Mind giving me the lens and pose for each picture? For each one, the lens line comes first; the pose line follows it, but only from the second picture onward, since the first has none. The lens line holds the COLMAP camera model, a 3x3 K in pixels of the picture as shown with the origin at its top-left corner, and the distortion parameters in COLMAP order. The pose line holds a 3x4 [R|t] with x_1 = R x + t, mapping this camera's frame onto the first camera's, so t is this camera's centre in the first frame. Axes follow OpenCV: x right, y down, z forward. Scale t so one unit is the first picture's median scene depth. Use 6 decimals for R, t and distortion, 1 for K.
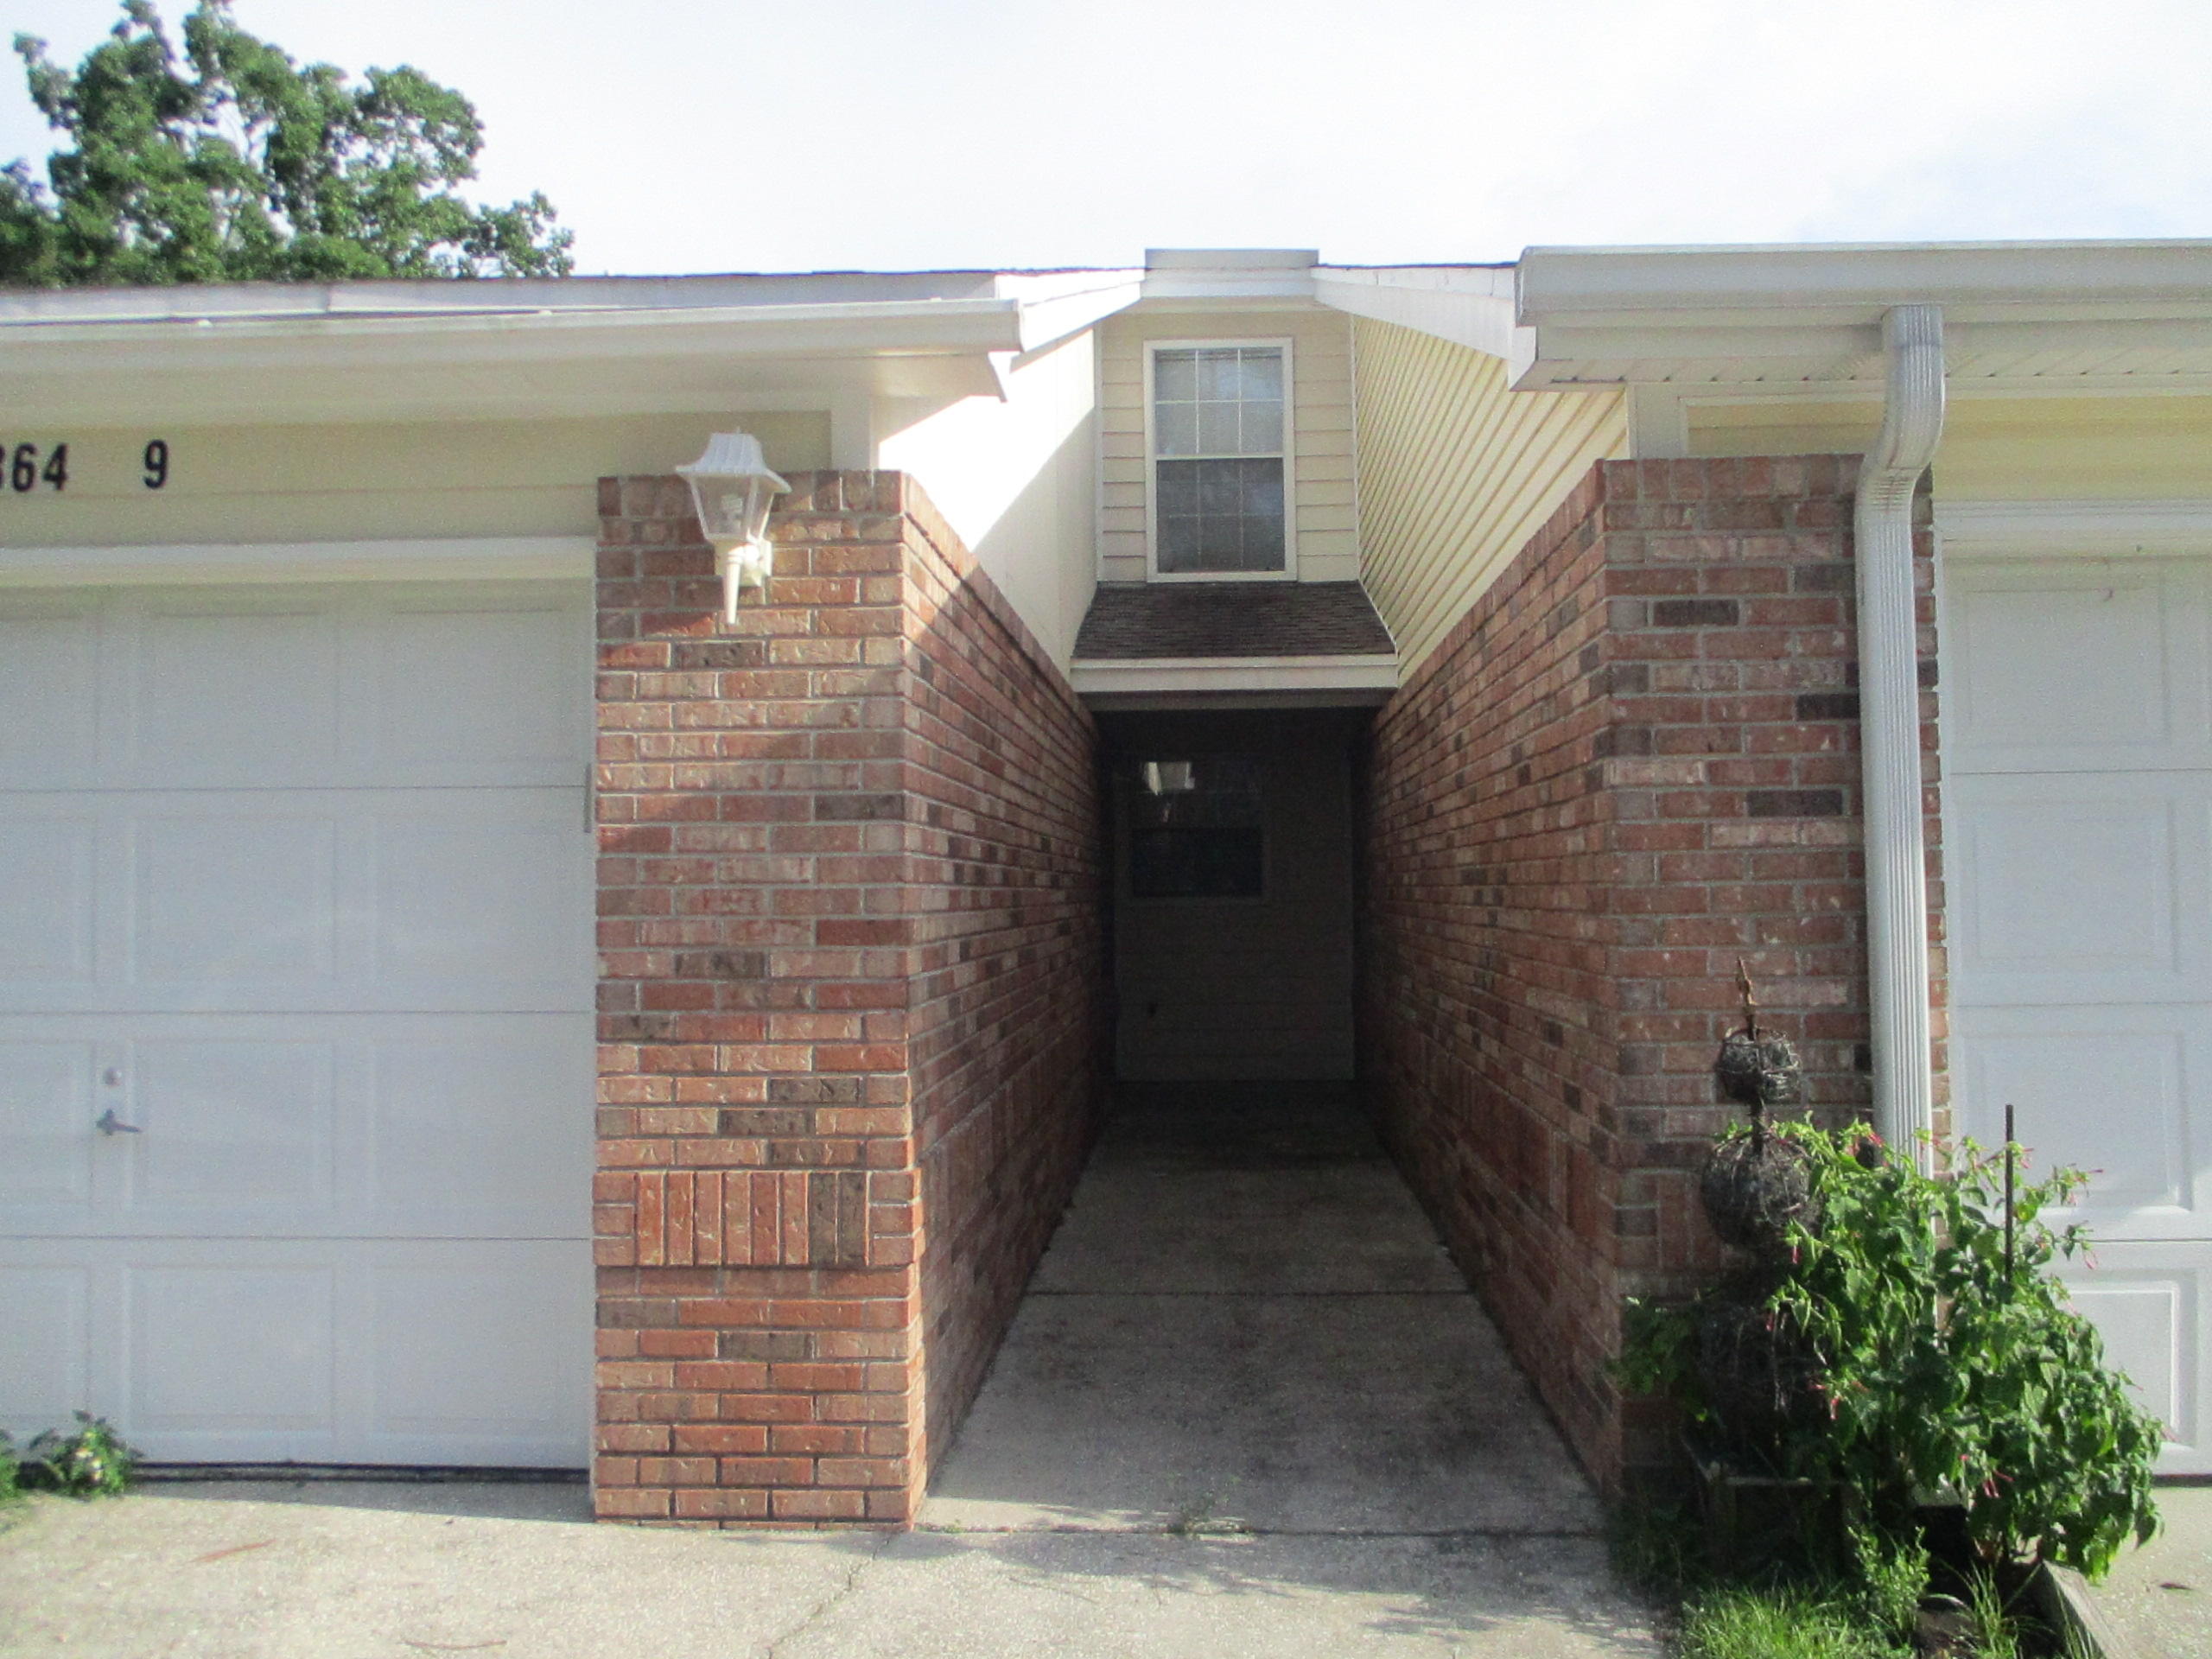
lens RADIAL K [[1840.6, 0, 1104.1], [0, 1840.6, 803.0], [0, 0, 1]] dist [-0.021767, 0.044664]
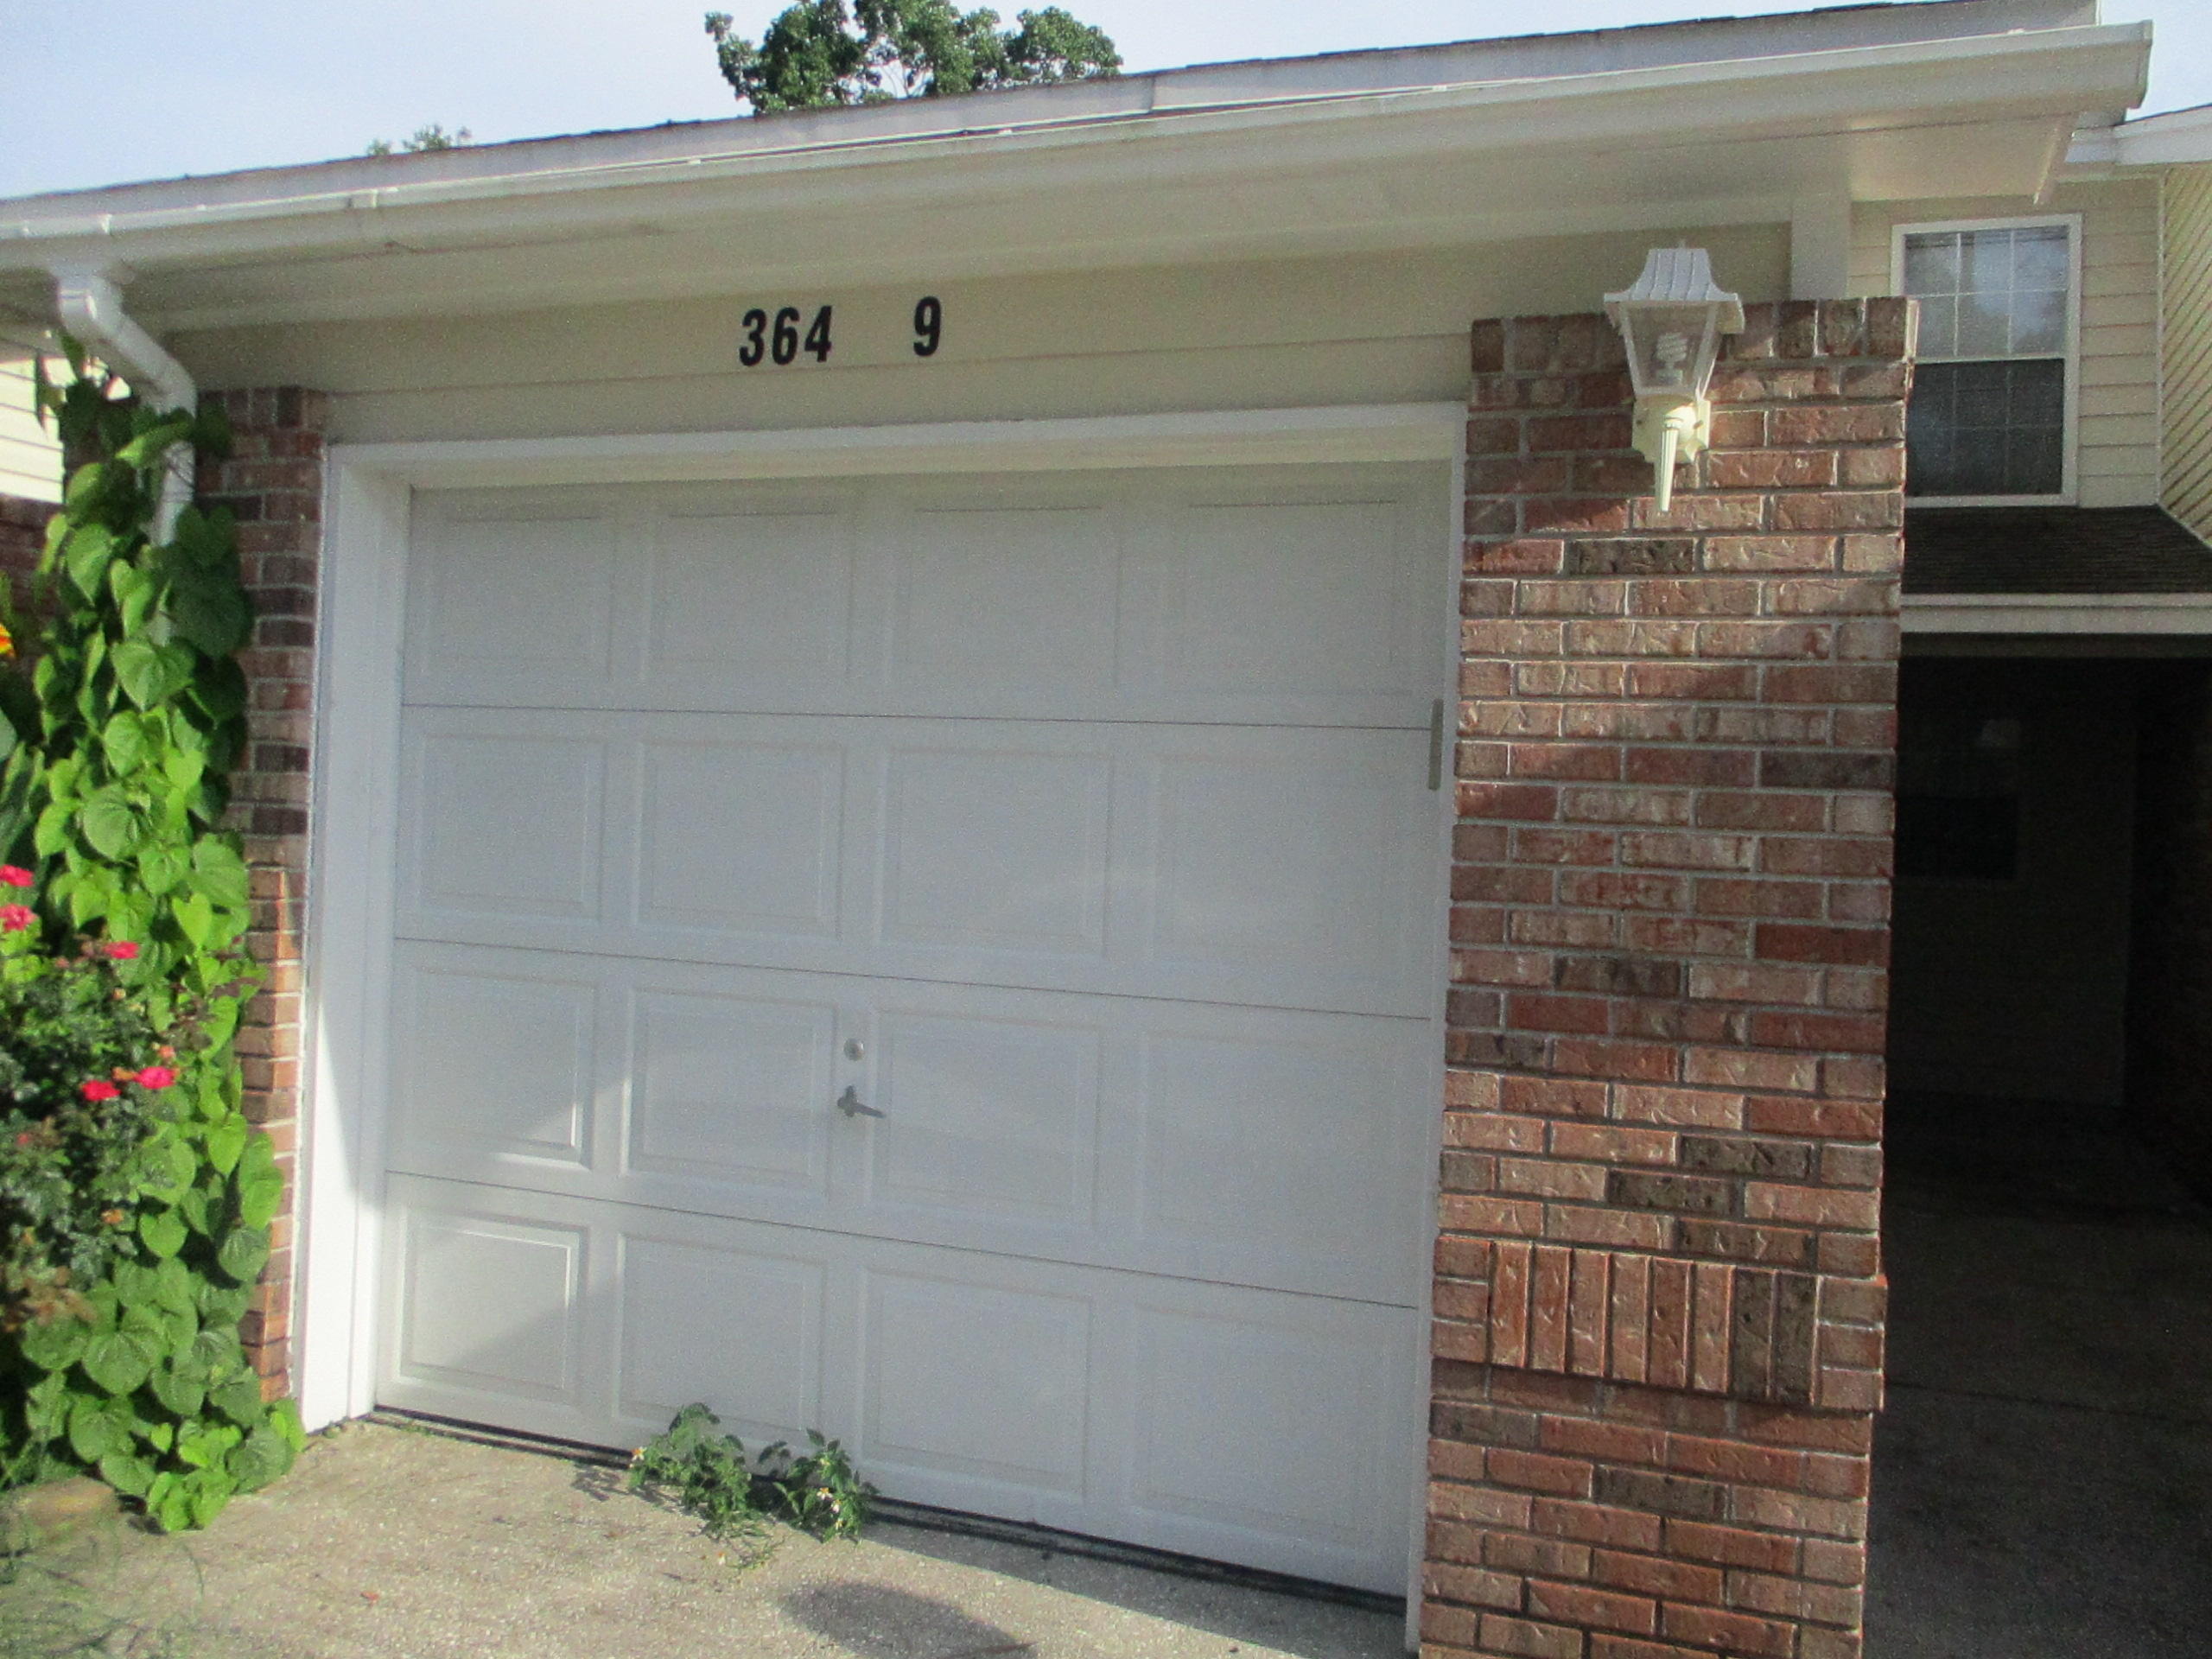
lens RADIAL K [[1840.6, 0, 1104.1], [0, 1840.6, 803.0], [0, 0, 1]] dist [-0.021767, 0.044664]
pose [[0.952190, 0.044787, -0.302204, -0.184597], [-0.035836, 0.998741, 0.035099, -0.000180], [0.303396, -0.022591, 0.952597, 0.232103]]
